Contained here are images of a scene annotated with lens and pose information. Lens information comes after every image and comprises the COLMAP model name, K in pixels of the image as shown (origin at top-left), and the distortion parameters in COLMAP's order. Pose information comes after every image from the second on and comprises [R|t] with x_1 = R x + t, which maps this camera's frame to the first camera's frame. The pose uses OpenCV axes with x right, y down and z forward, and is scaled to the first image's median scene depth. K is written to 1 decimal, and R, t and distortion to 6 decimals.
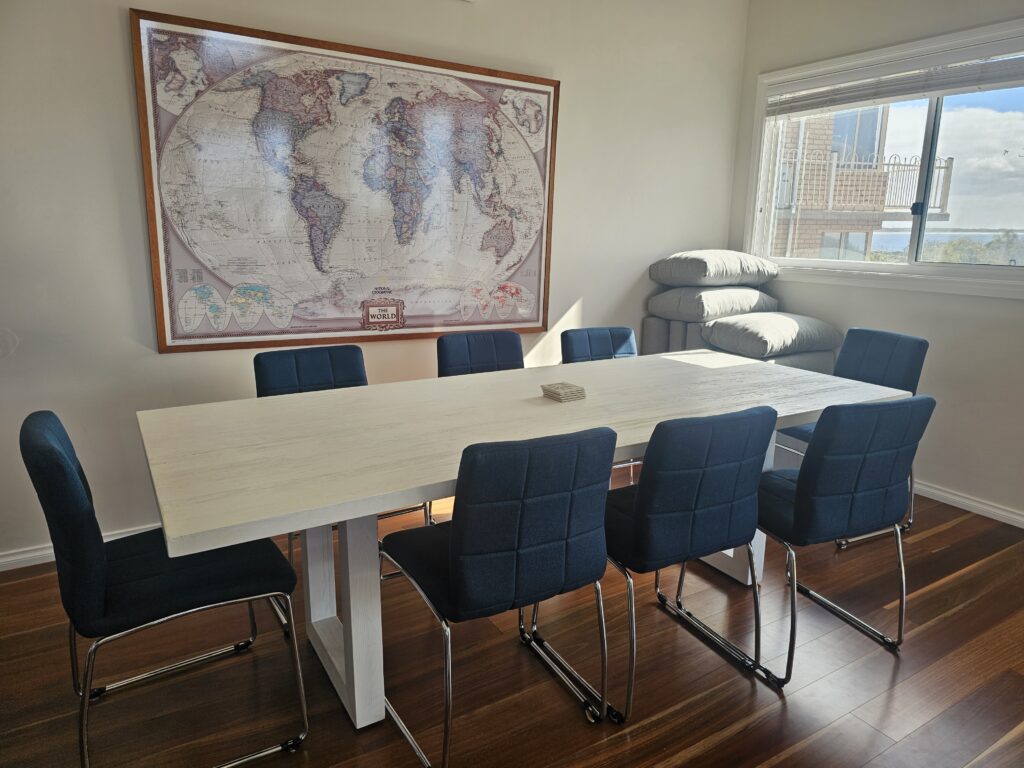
lens RADIAL K [[672.8, 0, 519.9], [0, 672.8, 379.7], [0, 0, 1]] dist [0.066279, -0.068393]
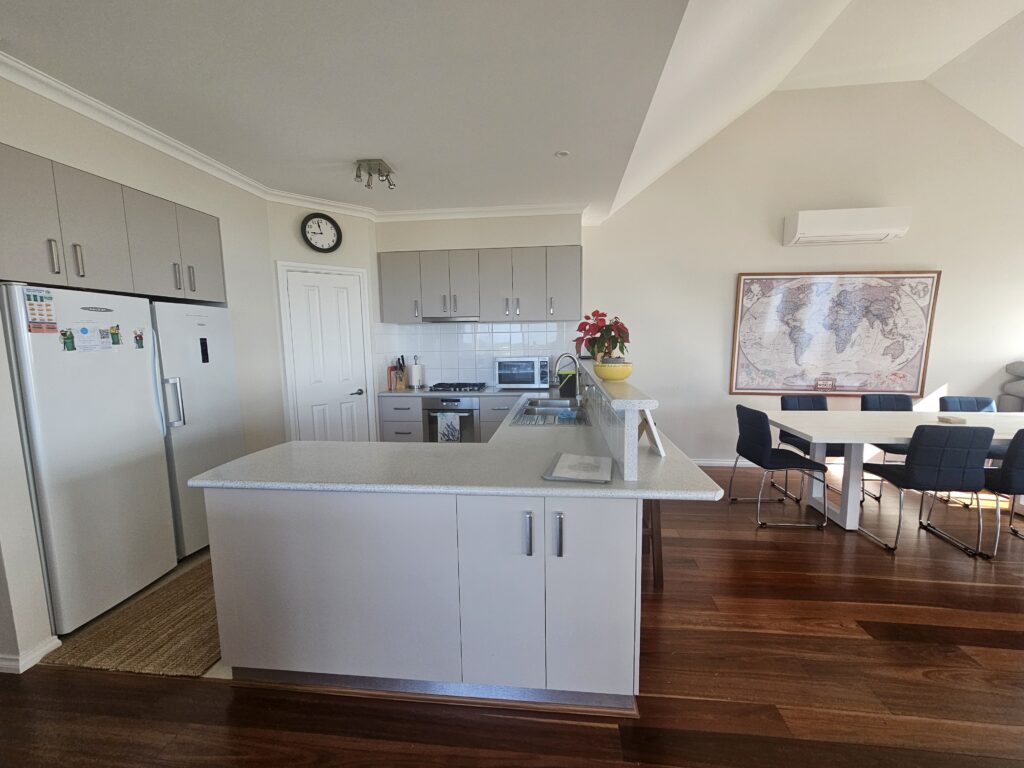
lens RADIAL K [[415.4, 0, 518.4], [0, 415.4, 388.4], [0, 0, 1]] dist [0.000307, 0.000168]
pose [[0.791778, 0.051141, -0.608664, -0.167287], [-0.111715, 0.991805, -0.061992, 0.110822], [0.600506, 0.117081, 0.791003, -0.664376]]
